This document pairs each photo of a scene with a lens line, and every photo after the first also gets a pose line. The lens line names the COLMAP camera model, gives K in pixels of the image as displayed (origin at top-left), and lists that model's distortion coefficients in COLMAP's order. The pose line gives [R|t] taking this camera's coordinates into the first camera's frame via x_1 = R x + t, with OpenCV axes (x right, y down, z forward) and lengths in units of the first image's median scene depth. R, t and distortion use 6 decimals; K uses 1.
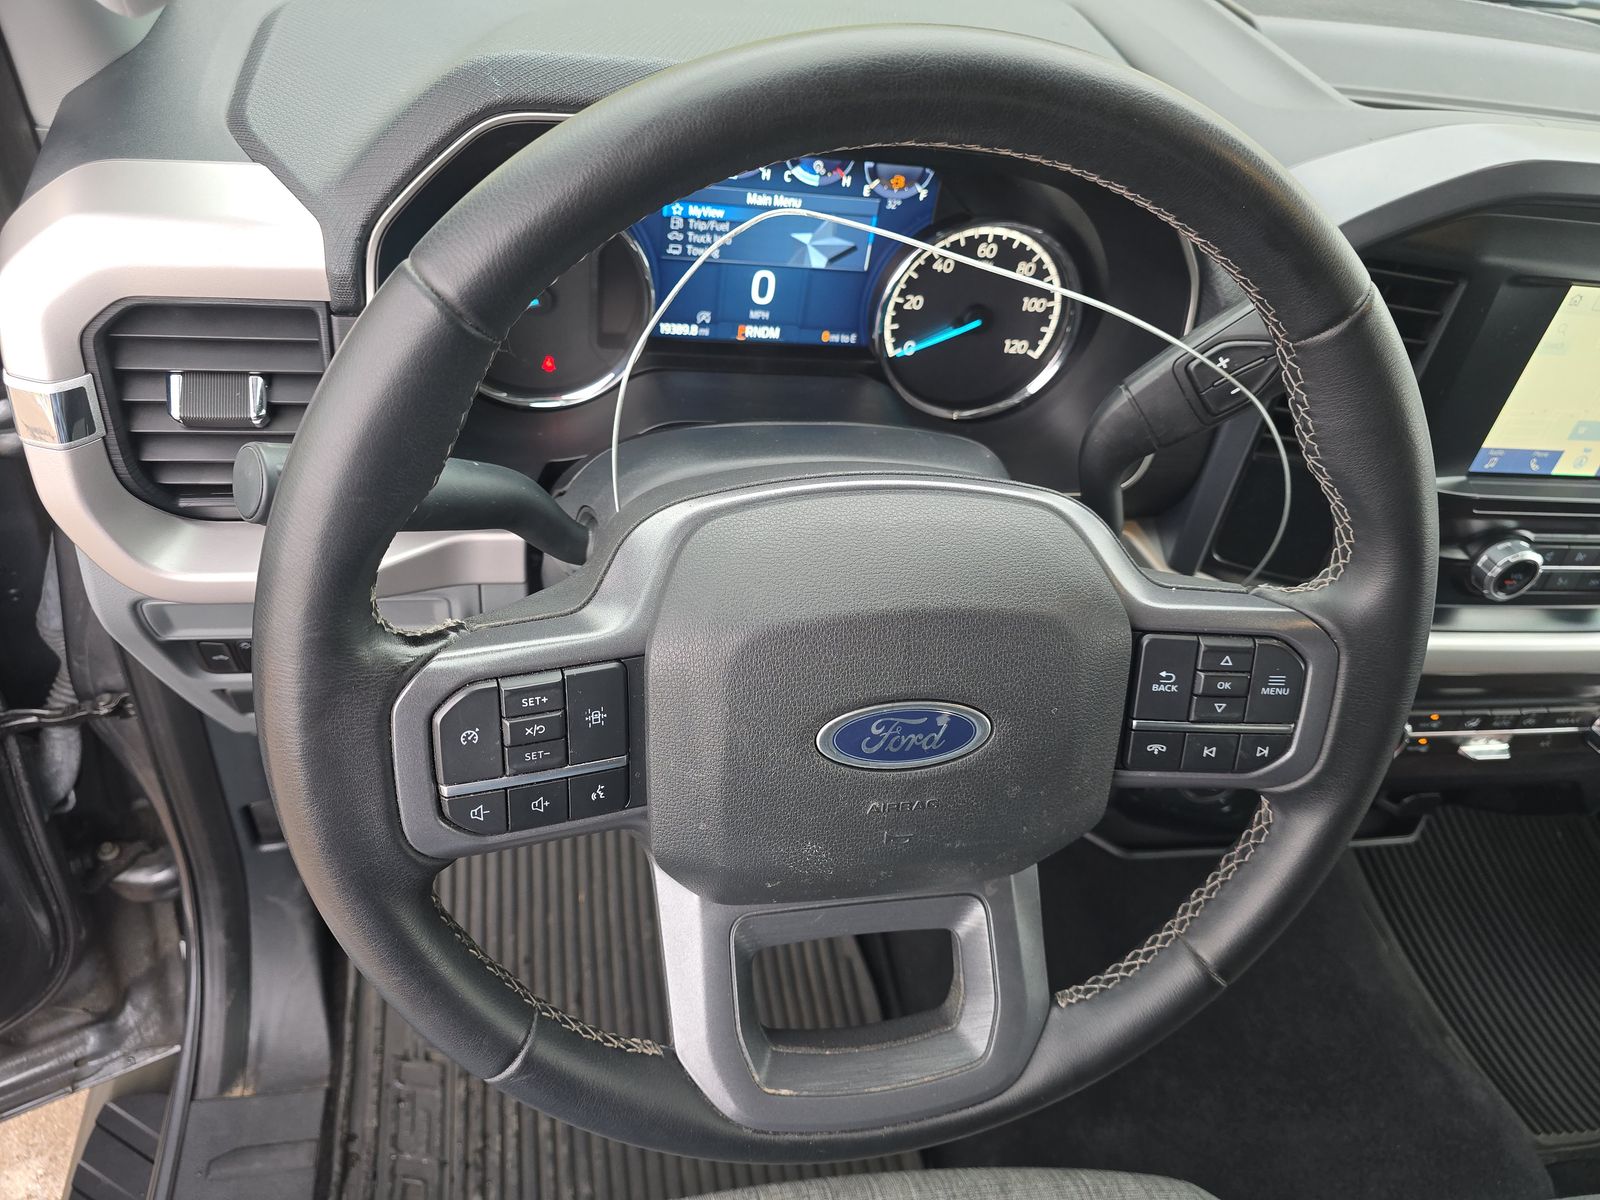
lens RADIAL K [[1075.8, 0, 792.0], [0, 1075.8, 603.2], [0, 0, 1]] dist [0.019465, -0.026056]
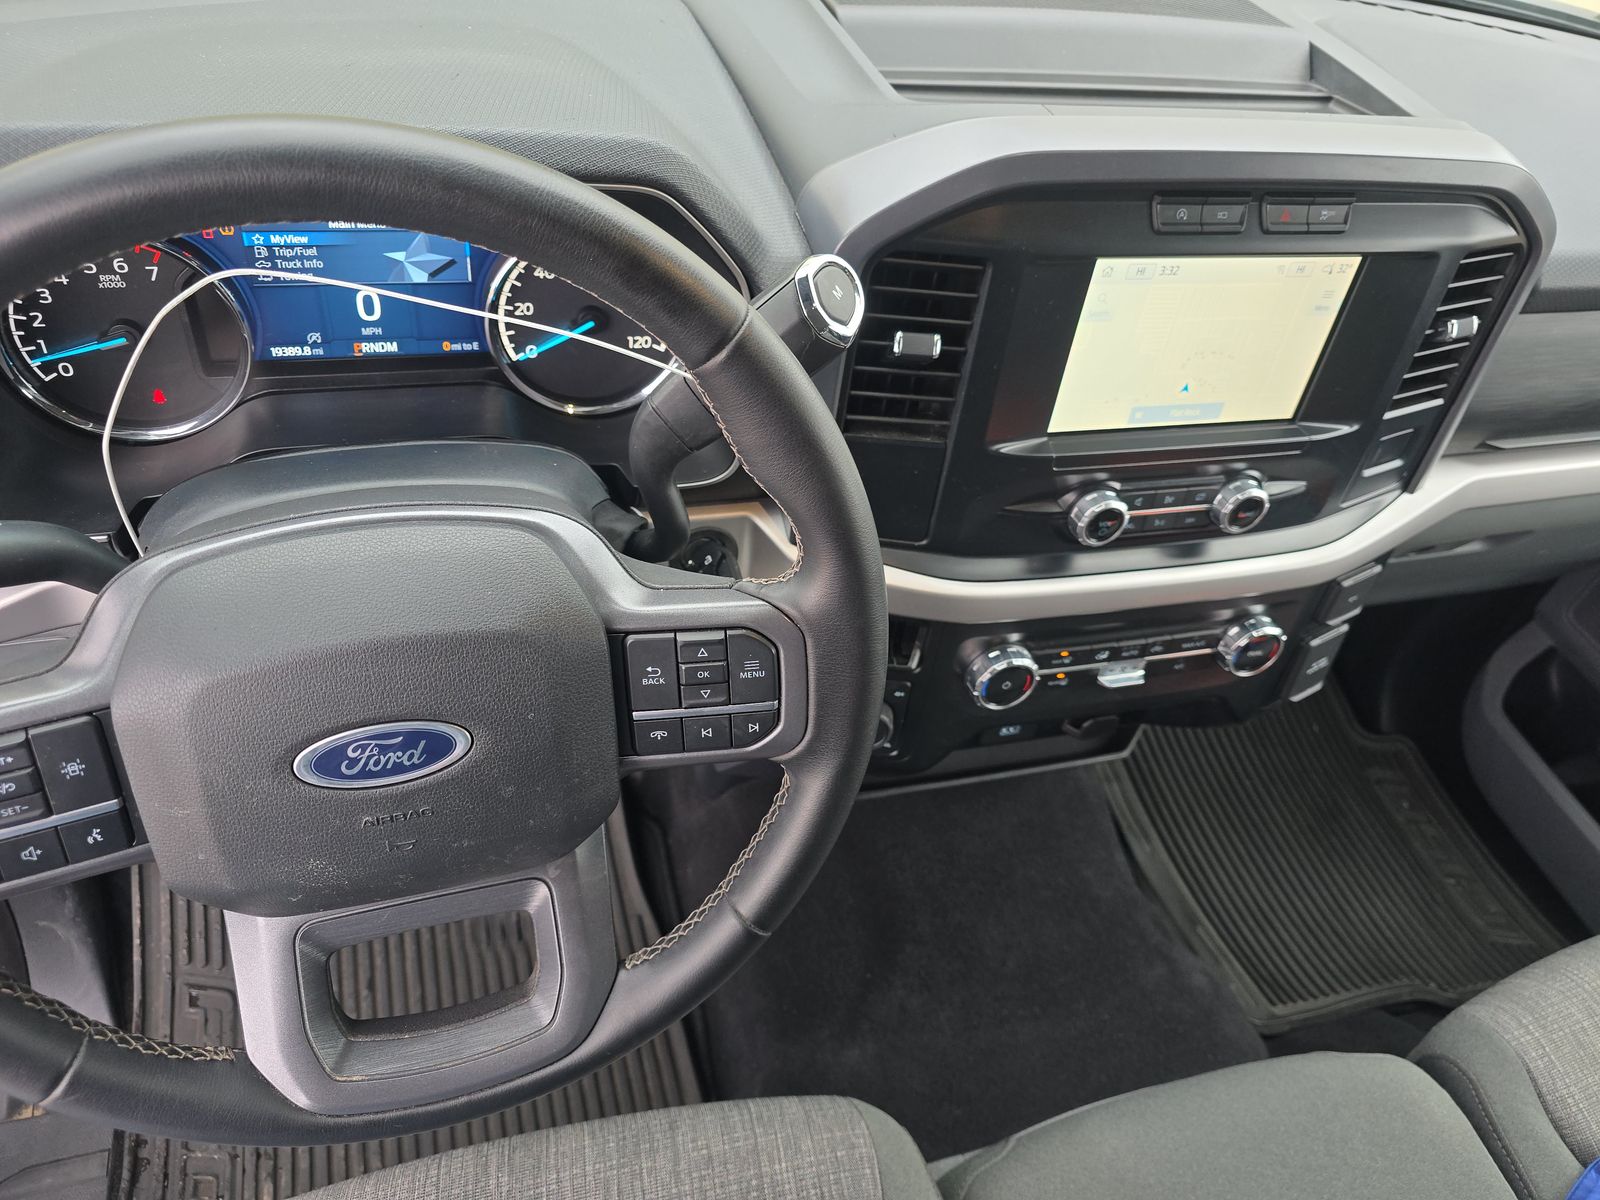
lens RADIAL K [[1075.8, 0, 804.5], [0, 1075.8, 598.5], [0, 0, 1]] dist [0.019465, -0.026056]
pose [[0.993534, -0.089533, 0.069817, 0.290280], [0.085865, 0.994849, 0.053885, -0.034987], [-0.074282, -0.047542, 0.996103, -0.069589]]
